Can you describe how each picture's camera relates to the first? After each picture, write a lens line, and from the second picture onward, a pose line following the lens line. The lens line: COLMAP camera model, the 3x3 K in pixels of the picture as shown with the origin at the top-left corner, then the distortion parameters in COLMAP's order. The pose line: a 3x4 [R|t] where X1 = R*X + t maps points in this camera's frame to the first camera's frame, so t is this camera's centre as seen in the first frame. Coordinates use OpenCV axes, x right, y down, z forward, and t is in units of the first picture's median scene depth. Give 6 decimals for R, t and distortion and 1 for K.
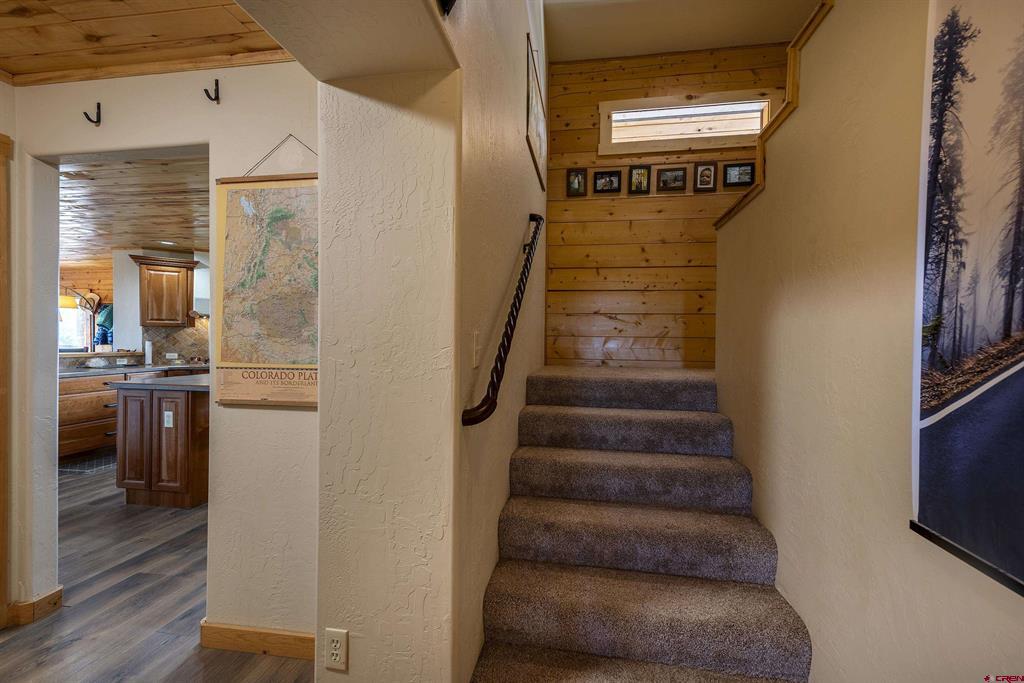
lens RADIAL K [[424.7, 0, 516.3], [0, 424.7, 343.9], [0, 0, 1]] dist [0.002553, 0.000141]
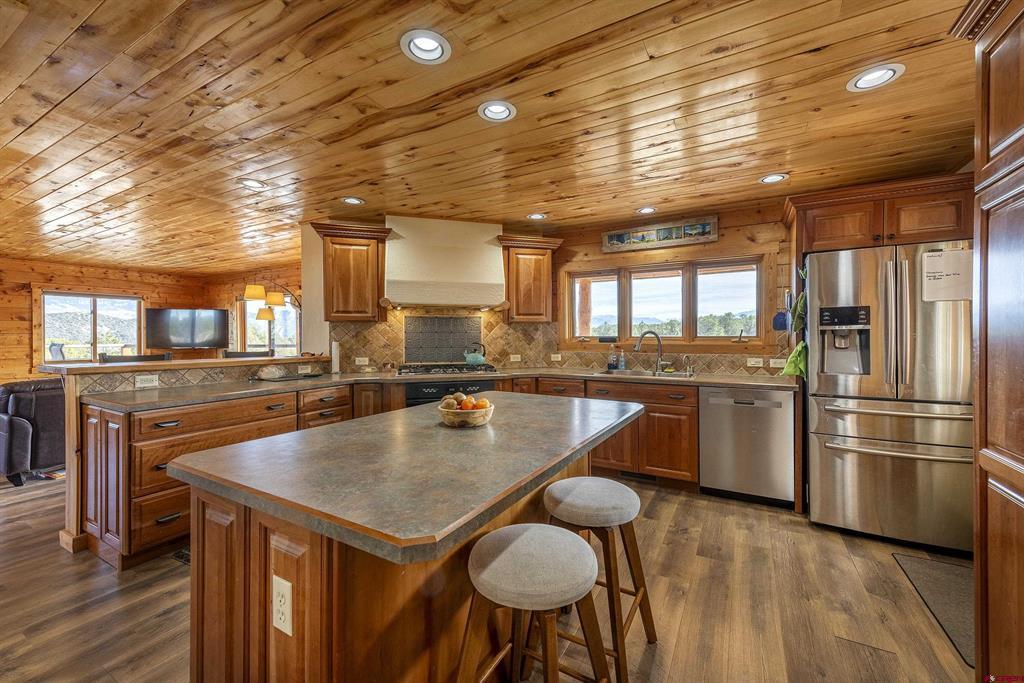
lens RADIAL K [[411.2, 0, 514.1], [0, 411.2, 337.5], [0, 0, 1]] dist [-0.000229, 0.000003]
pose [[0.932718, -0.009625, -0.360478, -0.312214], [0.006609, 0.999932, -0.009598, -0.004765], [0.360546, 0.006570, 0.932718, 0.439378]]
